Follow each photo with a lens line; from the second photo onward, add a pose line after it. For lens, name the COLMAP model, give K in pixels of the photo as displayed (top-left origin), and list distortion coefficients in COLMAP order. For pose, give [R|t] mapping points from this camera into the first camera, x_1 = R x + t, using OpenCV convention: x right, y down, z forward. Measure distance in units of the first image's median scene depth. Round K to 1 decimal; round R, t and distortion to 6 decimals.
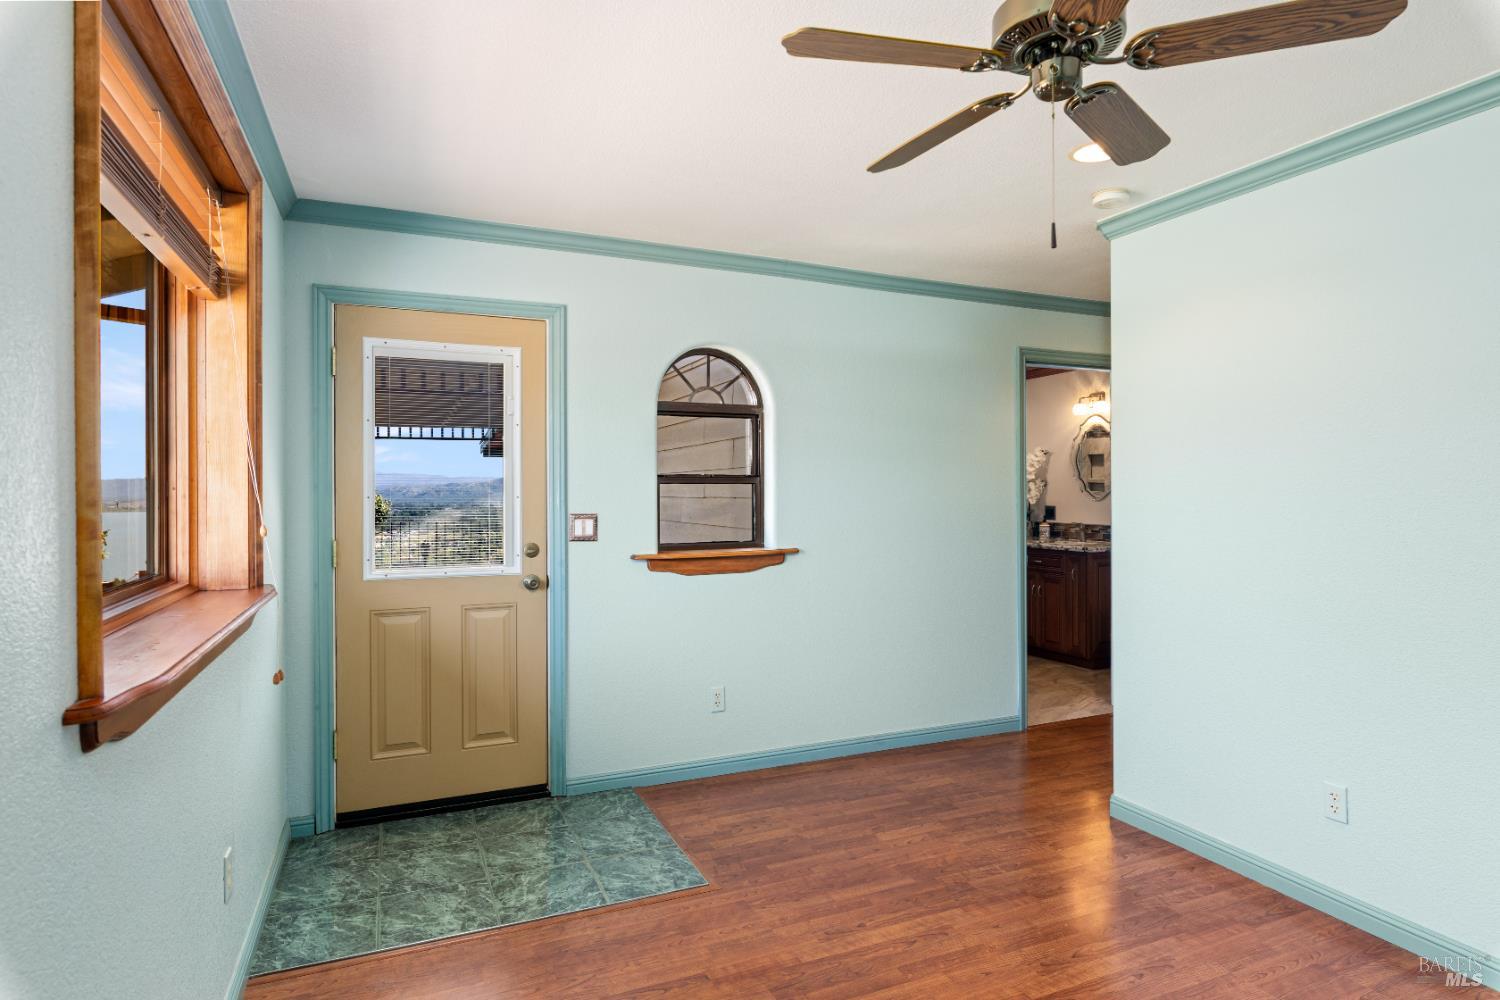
lens RADIAL K [[855.5, 0, 749.5], [0, 855.5, 501.5], [0, 0, 1]] dist [0.006463, 0.000178]
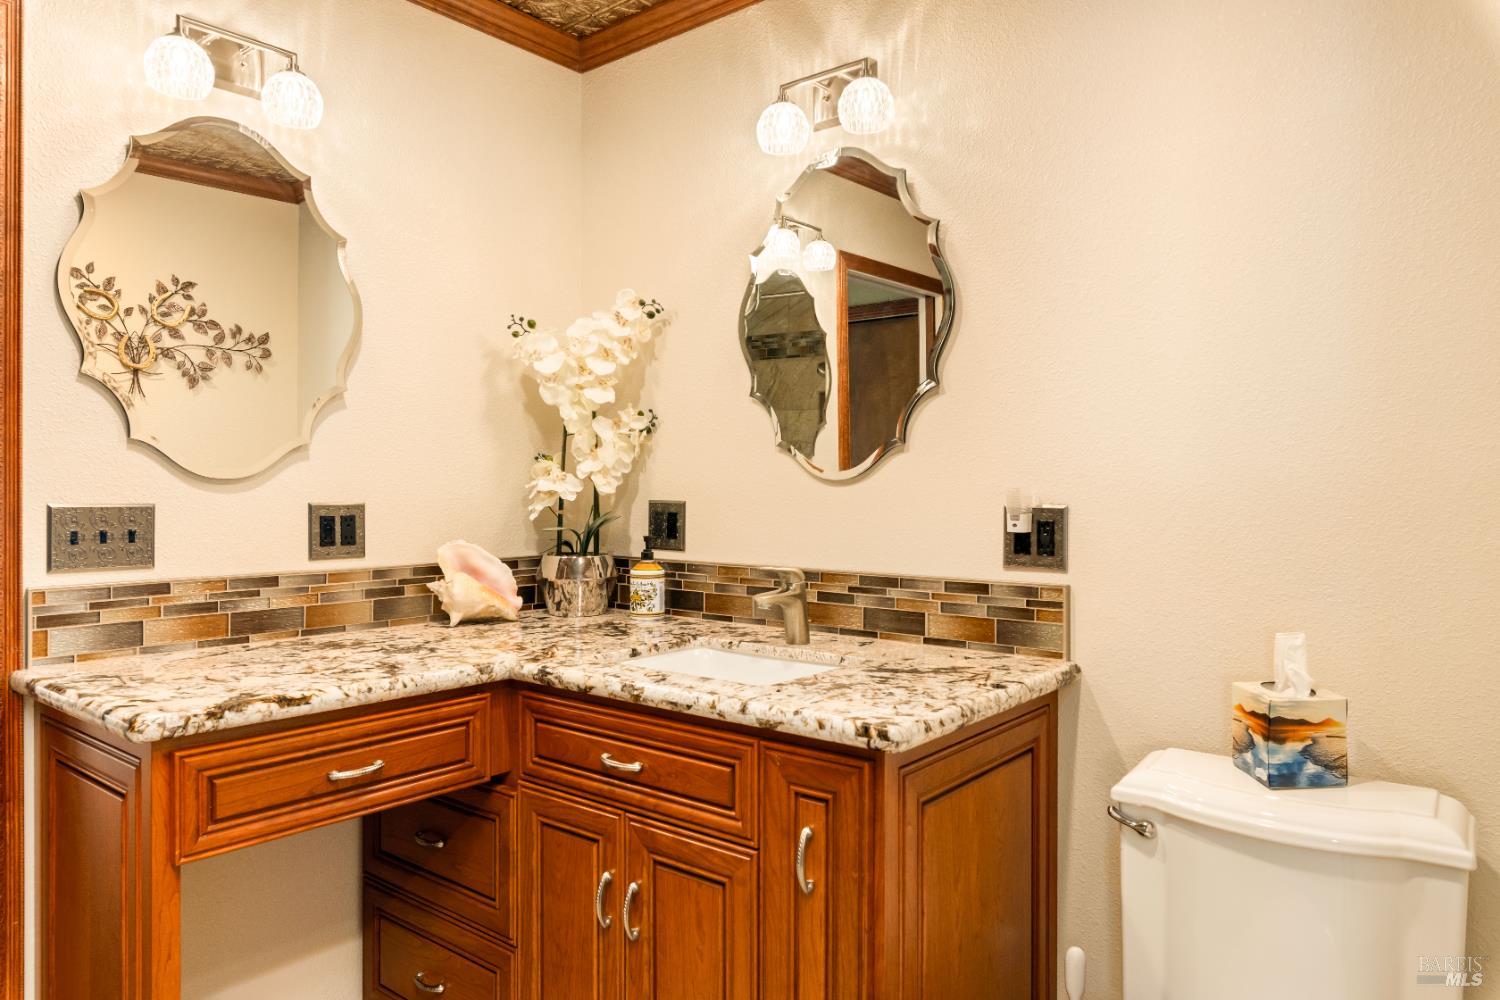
lens RADIAL K [[989.6, 0, 750.7], [0, 989.6, 503.6], [0, 0, 1]] dist [-0.005898, -0.001045]
pose [[0.901892, 0.002488, 0.431955, 0.236740], [-0.000826, 0.999992, -0.004034, 0.007240], [-0.431961, 0.003282, 0.901886, 0.697802]]
